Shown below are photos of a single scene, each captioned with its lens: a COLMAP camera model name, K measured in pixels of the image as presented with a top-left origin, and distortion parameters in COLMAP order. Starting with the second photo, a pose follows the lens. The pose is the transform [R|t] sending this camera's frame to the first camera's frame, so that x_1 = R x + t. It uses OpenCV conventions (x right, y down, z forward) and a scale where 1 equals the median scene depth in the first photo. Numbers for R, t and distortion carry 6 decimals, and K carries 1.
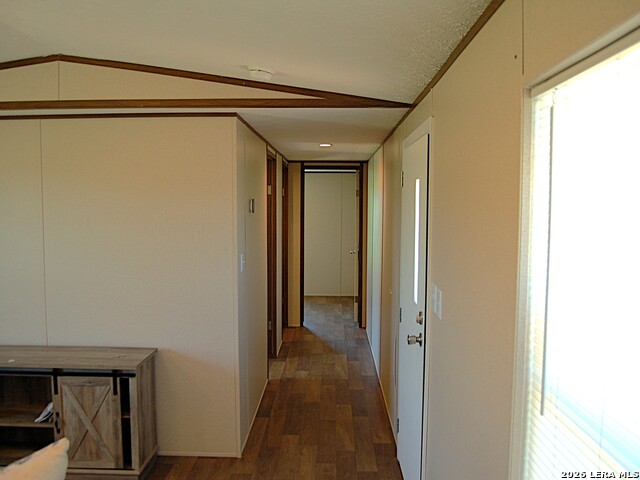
lens RADIAL K [[581.1, 0, 320.0], [0, 581.1, 240.0], [0, 0, 1]] dist [-0.044888, 0.024300]
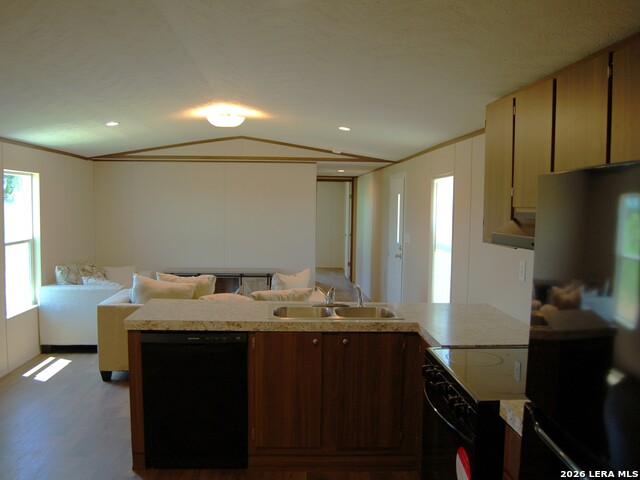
lens RADIAL K [[573.4, 0, 320.0], [0, 573.4, 240.0], [0, 0, 1]] dist [-0.044283, 0.010558]
pose [[0.996803, 0.002663, 0.079860, -0.330091], [-0.002771, 0.999995, 0.001233, 0.085032], [-0.079857, -0.001451, 0.996805, -1.285704]]
